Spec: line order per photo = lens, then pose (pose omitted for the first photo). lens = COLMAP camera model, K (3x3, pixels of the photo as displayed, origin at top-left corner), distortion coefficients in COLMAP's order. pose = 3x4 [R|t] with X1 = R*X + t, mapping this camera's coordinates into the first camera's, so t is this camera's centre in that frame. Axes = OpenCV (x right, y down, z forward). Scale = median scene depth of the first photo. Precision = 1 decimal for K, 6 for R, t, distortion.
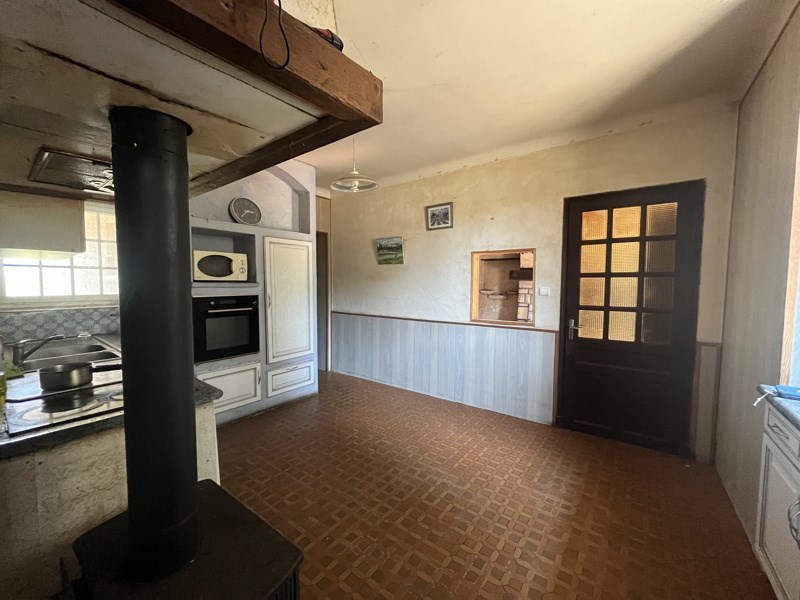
lens RADIAL K [[327.6, 0, 400.0], [0, 327.6, 300.0], [0, 0, 1]] dist [-0.000353, -0.000011]
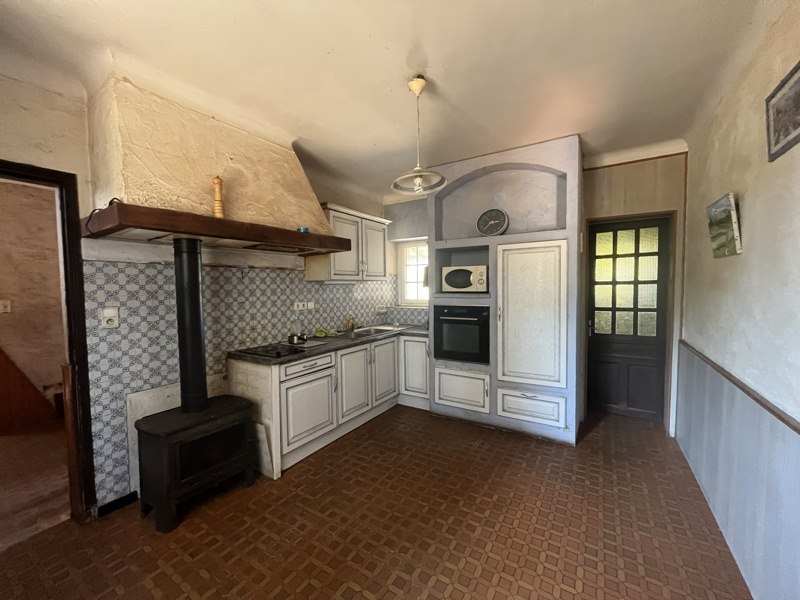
lens RADIAL K [[327.6, 0, 400.0], [0, 327.6, 300.0], [0, 0, 1]] dist [-0.000353, -0.000011]
pose [[0.070122, 0.041198, -0.996687, 0.546394], [-0.041522, 0.998401, 0.038348, -0.063127], [0.996674, 0.038695, 0.071720, 0.692956]]
